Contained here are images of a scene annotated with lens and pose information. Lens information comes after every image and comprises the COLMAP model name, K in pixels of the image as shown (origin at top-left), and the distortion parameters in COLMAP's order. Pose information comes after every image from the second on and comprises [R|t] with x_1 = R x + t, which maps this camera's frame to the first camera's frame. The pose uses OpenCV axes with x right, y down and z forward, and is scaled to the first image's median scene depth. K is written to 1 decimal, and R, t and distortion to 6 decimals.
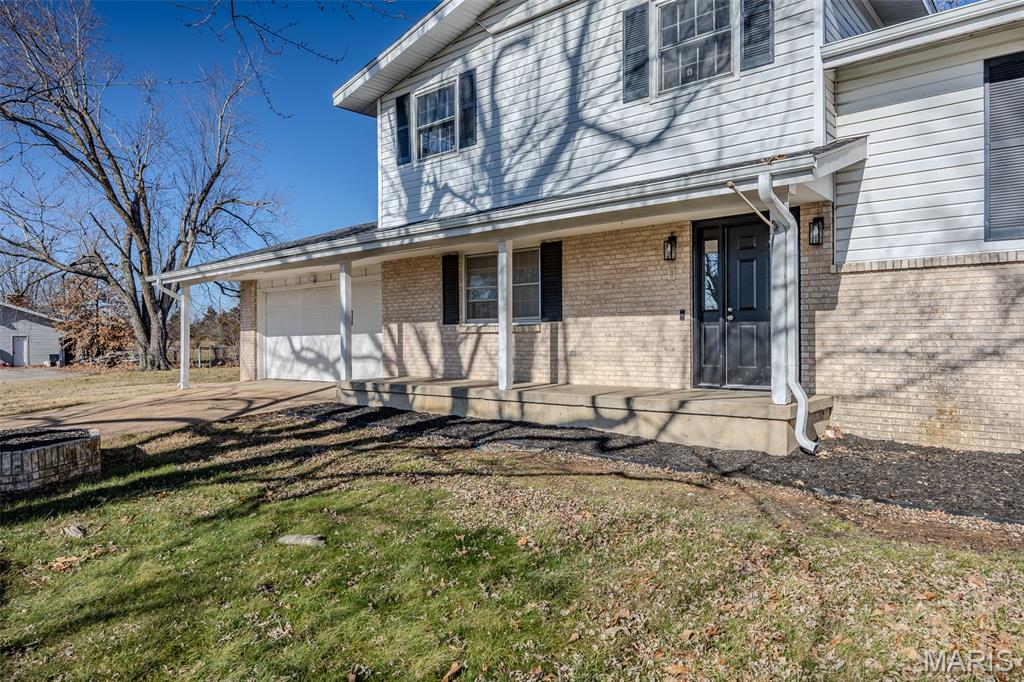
lens RADIAL K [[669.6, 0, 512.0], [0, 669.6, 341.0], [0, 0, 1]] dist [-0.000034, 0.000559]
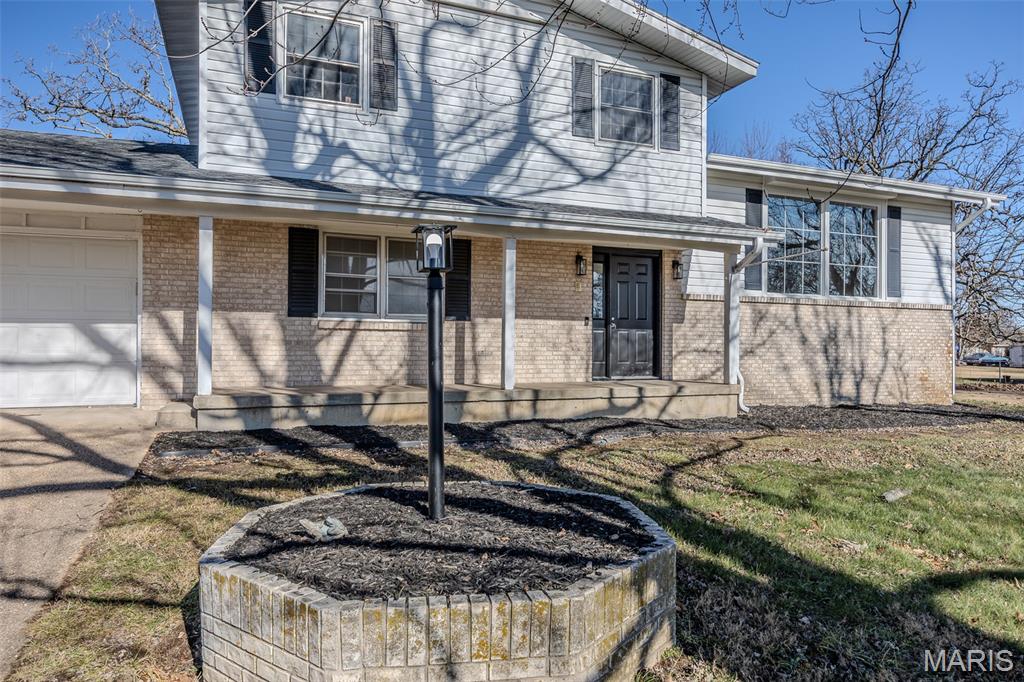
lens RADIAL K [[703.4, 0, 512.0], [0, 703.4, 341.0], [0, 0, 1]] dist [0.000171, 0.000446]
pose [[0.434399, 0.017343, 0.900553, -0.900255], [-0.008449, 0.999849, -0.015180, 0.016668], [-0.900681, -0.001014, 0.434480, 0.531194]]
